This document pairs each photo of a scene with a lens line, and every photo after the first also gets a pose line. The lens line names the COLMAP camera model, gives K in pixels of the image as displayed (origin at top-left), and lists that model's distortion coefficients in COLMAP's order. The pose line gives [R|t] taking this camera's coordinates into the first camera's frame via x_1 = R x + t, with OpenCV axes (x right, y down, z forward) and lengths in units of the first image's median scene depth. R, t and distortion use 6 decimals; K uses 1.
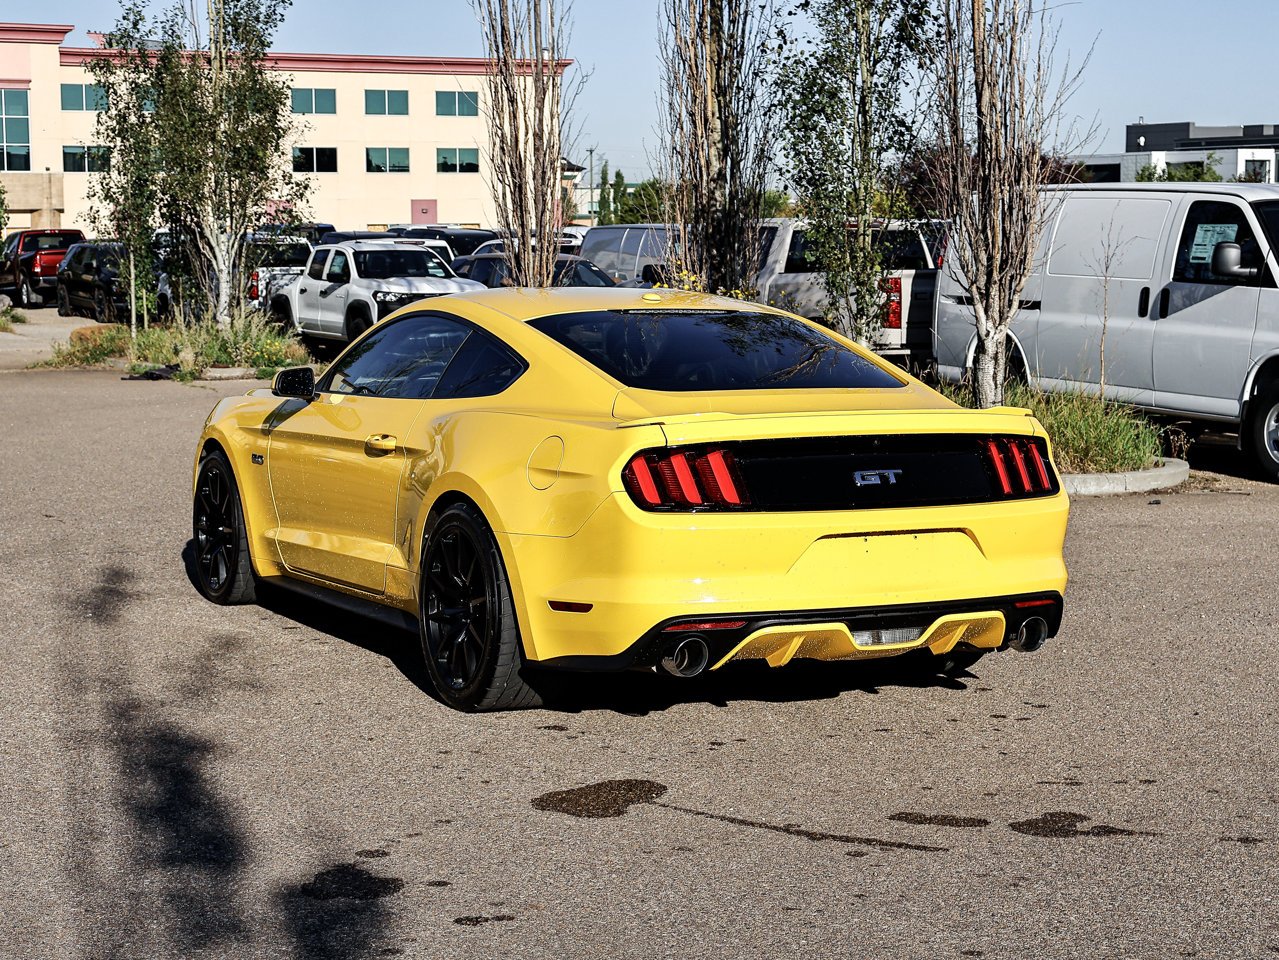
lens RADIAL K [[2325.0, 0, 645.0], [0, 2325.0, 480.3], [0, 0, 1]] dist [-0.018305, 0.057382]
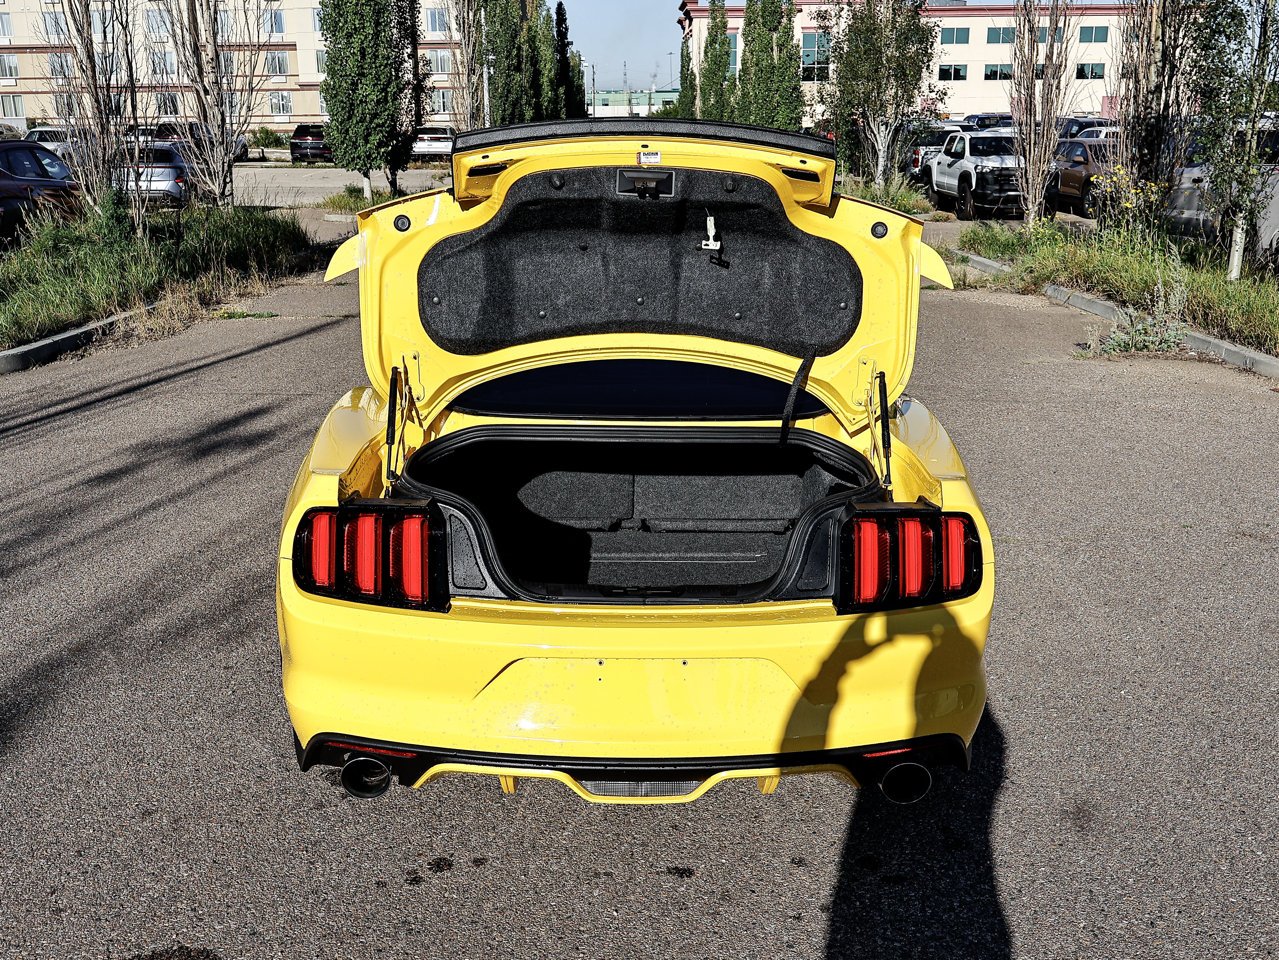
lens RADIAL K [[1238.6, 0, 644.3], [0, 1238.6, 495.0], [0, 0, 1]] dist [-0.017720, 0.017620]
pose [[0.895934, 0.129424, -0.424913, 0.062368], [-0.045721, 0.978399, 0.201606, -0.024205], [0.441827, -0.161198, 0.882499, 0.161755]]
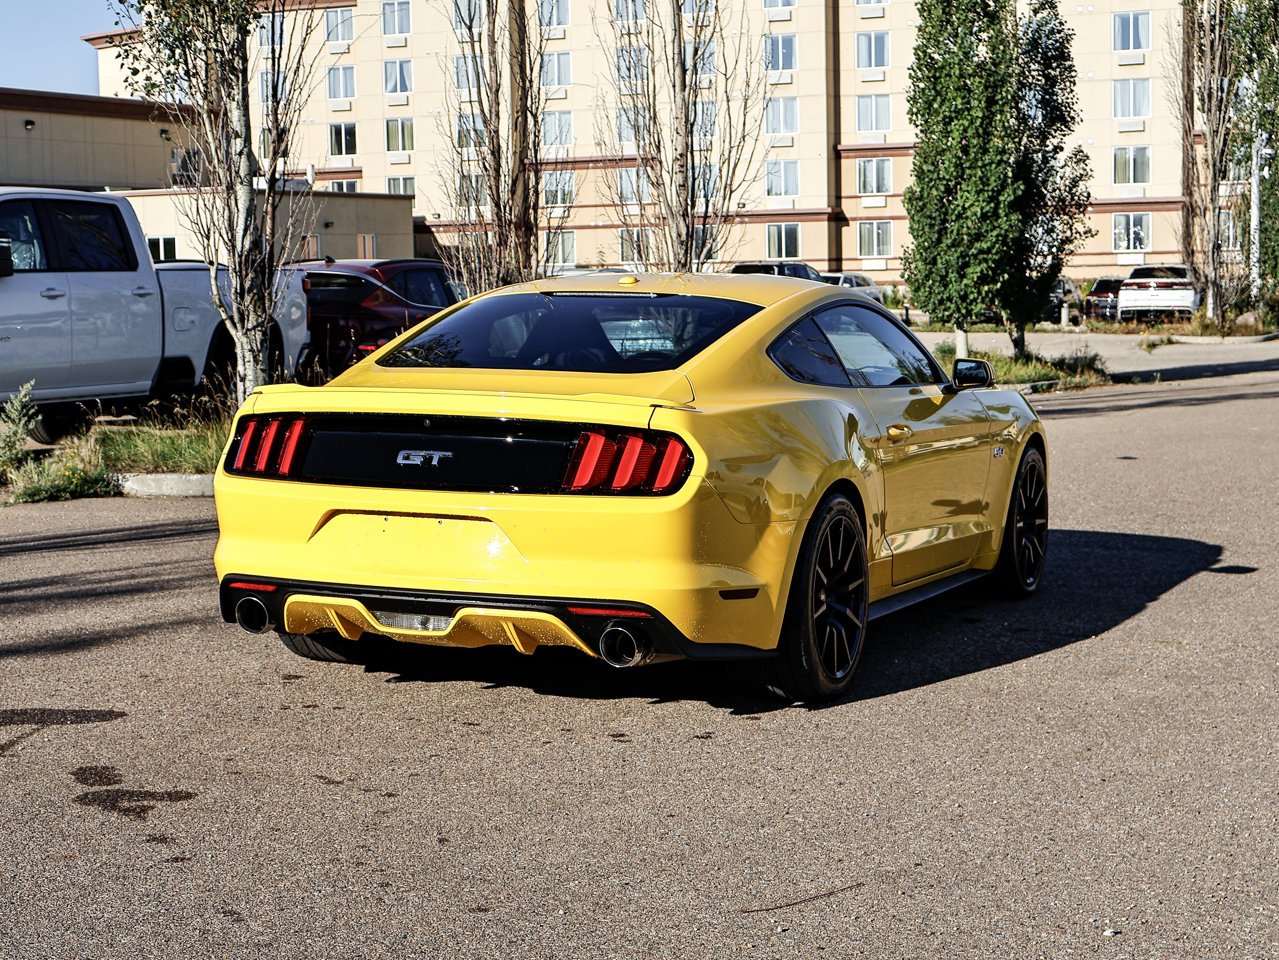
lens RADIAL K [[2325.0, 0, 645.0], [0, 2325.0, 480.3], [0, 0, 1]] dist [-0.018305, 0.057382]
pose [[0.622858, 0.061349, -0.779926, 0.221656], [-0.069640, 0.997311, 0.022833, -0.004978], [0.779229, 0.040092, 0.625455, 0.111725]]
